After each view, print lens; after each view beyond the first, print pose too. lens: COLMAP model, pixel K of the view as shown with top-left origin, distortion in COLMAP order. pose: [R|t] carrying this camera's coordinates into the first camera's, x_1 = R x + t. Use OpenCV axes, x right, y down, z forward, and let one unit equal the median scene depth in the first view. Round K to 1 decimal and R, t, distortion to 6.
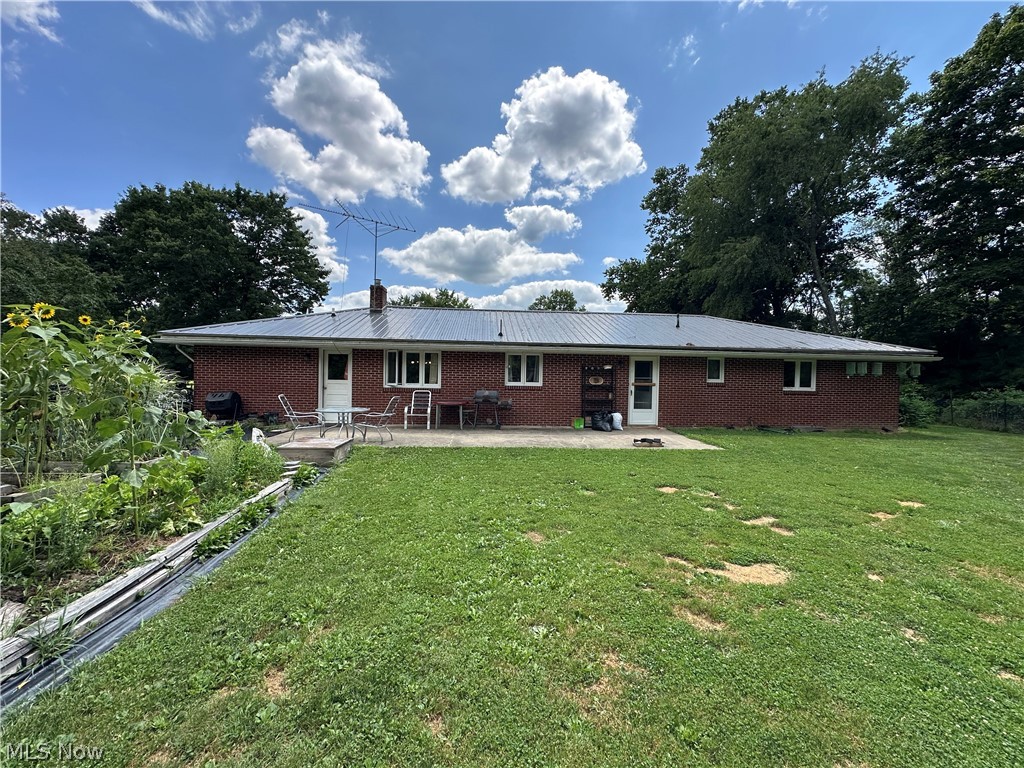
lens RADIAL K [[418.1, 0, 512.0], [0, 418.1, 384.0], [0, 0, 1]] dist [0.000631, -0.000518]
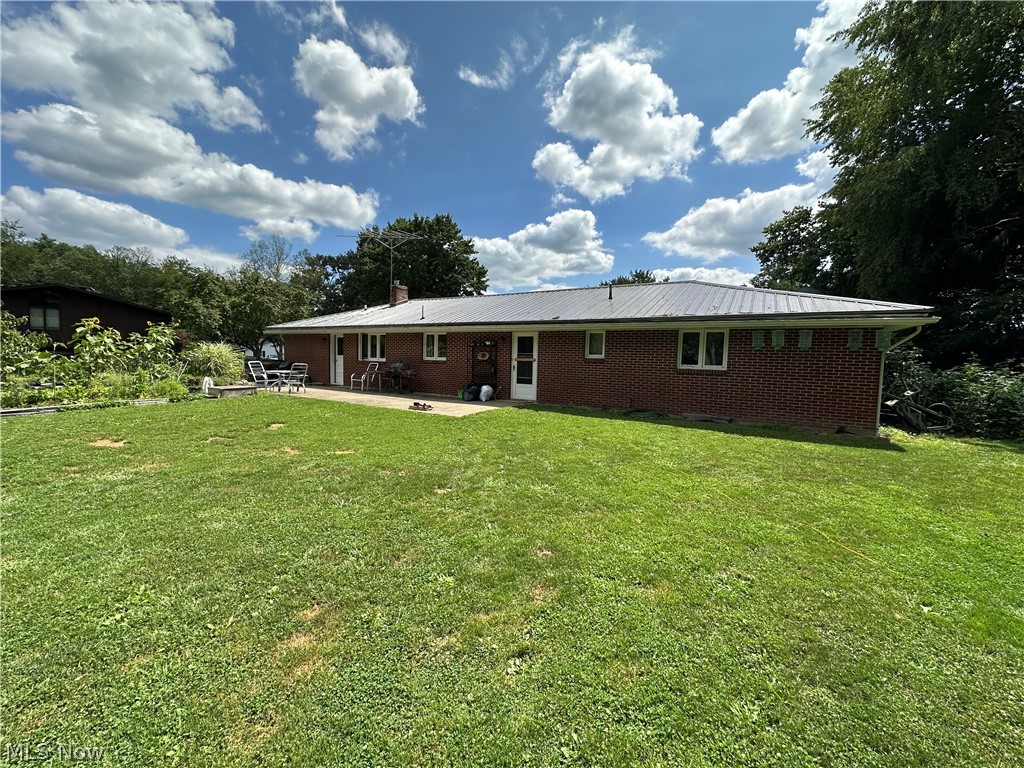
lens RADIAL K [[409.1, 0, 515.2], [0, 409.1, 380.9], [0, 0, 1]] dist [0.000753, 0.000385]
pose [[0.814773, 0.034862, -0.578731, 0.682720], [-0.016792, 0.999191, 0.036550, 0.012550], [0.579537, -0.020062, 0.814699, 0.137466]]
